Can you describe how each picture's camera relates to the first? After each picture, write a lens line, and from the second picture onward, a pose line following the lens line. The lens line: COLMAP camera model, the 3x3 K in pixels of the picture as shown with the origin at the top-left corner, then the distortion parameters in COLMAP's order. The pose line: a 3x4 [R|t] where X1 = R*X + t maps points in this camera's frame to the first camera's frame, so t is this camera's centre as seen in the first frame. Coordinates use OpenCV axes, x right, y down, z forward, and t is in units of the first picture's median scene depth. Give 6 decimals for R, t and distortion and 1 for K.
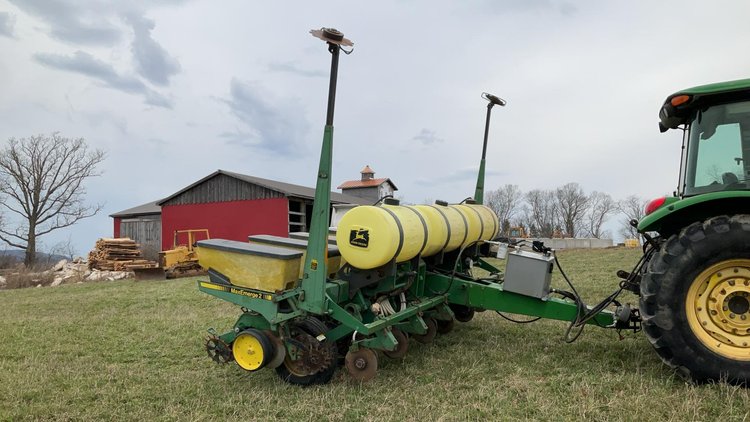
lens RADIAL K [[588.1, 0, 375.0], [0, 588.1, 211.0], [0, 0, 1]] dist [0.069555, -0.125486]
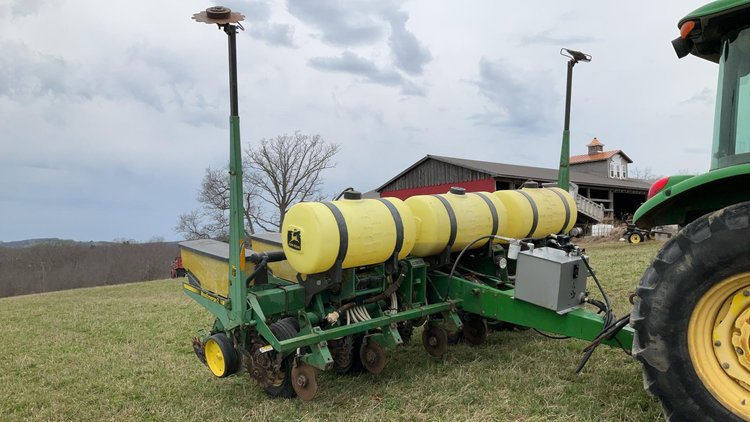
lens RADIAL K [[588.1, 0, 375.0], [0, 588.1, 211.0], [0, 0, 1]] dist [0.069555, -0.125486]
pose [[0.919196, -0.029834, -0.392670, 0.368667], [0.042889, 0.998779, 0.024512, -0.011516], [0.391459, -0.039373, 0.919353, 0.201971]]
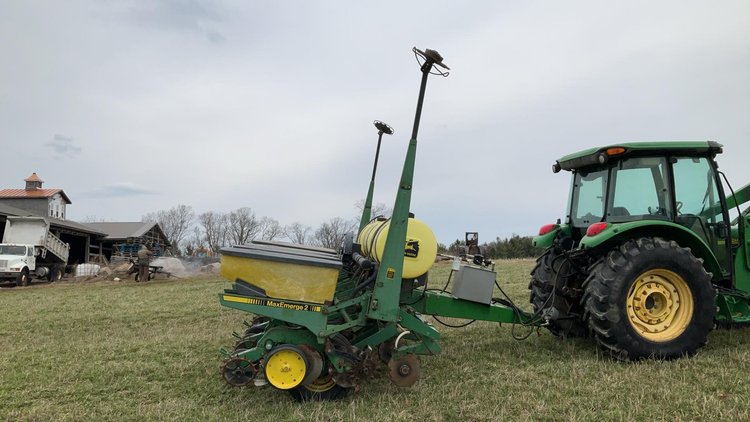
lens RADIAL K [[594.5, 0, 375.0], [0, 594.5, 211.0], [0, 0, 1]] dist [0.062594, -0.123936]
pose [[0.849203, 0.055128, 0.525181, -0.540378], [-0.034960, 0.998223, -0.048255, 0.027726], [-0.526908, 0.022618, 0.849621, 0.113298]]
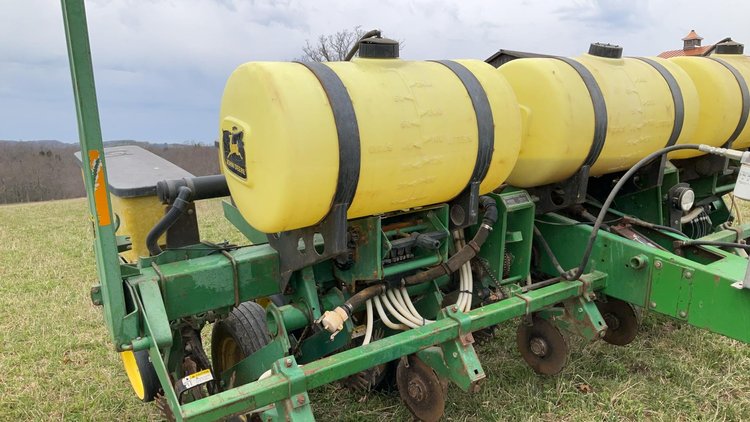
lens RADIAL K [[588.1, 0, 375.0], [0, 588.1, 211.0], [0, 0, 1]] dist [0.069555, -0.125486]
pose [[0.871479, 0.051964, -0.487672, 0.200131], [0.042241, 0.982723, 0.180199, 0.016030], [0.488611, -0.177640, 0.854227, 0.611041]]
